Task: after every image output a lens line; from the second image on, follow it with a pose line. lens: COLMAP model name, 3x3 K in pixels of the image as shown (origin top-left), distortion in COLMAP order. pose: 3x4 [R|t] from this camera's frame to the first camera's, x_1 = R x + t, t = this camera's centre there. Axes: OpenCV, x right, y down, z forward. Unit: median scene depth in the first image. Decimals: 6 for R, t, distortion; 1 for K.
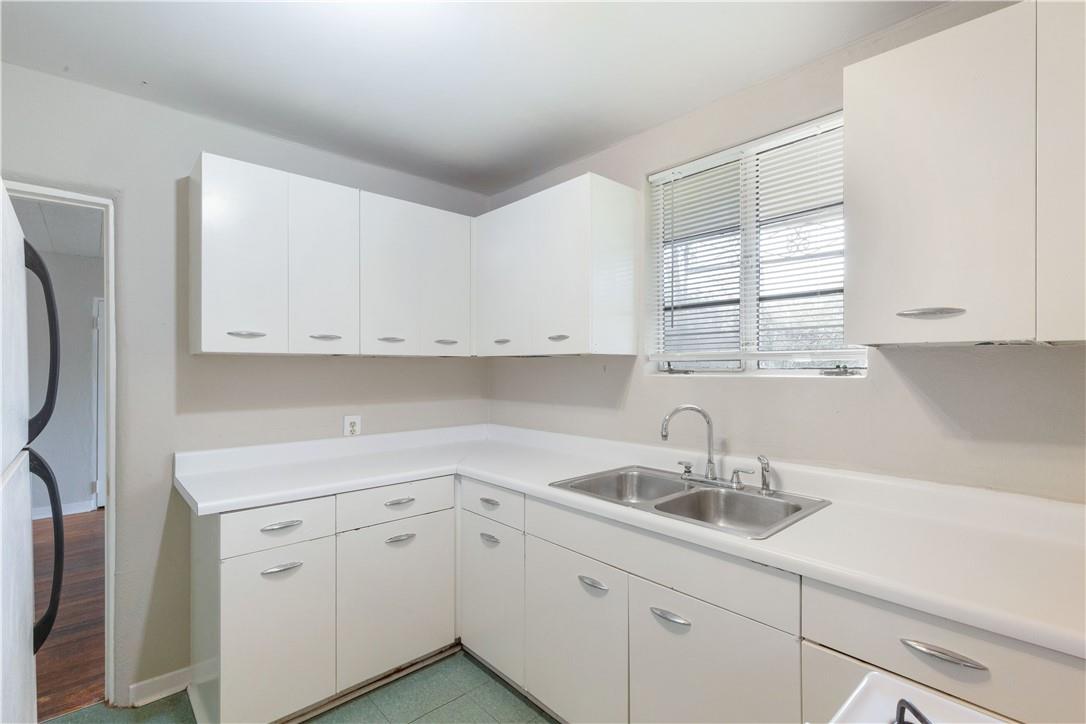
lens RADIAL K [[491.0, 0, 546.8], [0, 491.0, 363.3], [0, 0, 1]] dist [0.023086, -0.000413]
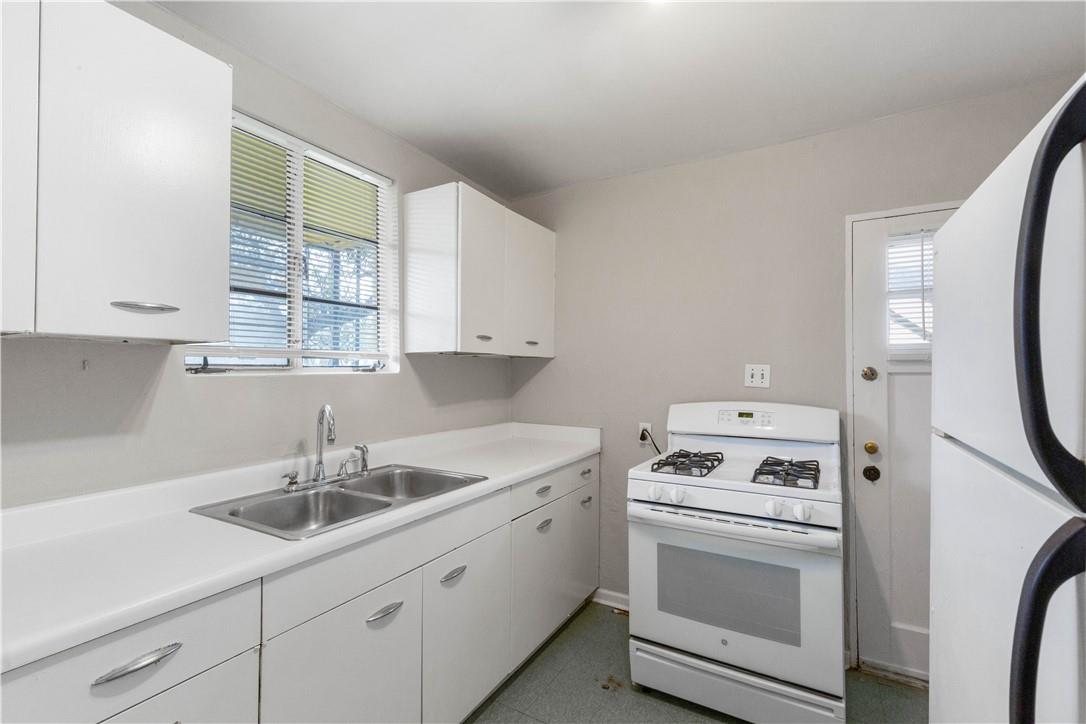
lens RADIAL K [[491.0, 0, 546.8], [0, 491.0, 363.3], [0, 0, 1]] dist [0.023086, -0.000413]
pose [[-0.310024, 0.019743, 0.950524, -0.821057], [0.001129, 0.999791, -0.020398, 0.030272], [-0.950728, -0.005251, -0.309982, 1.000627]]
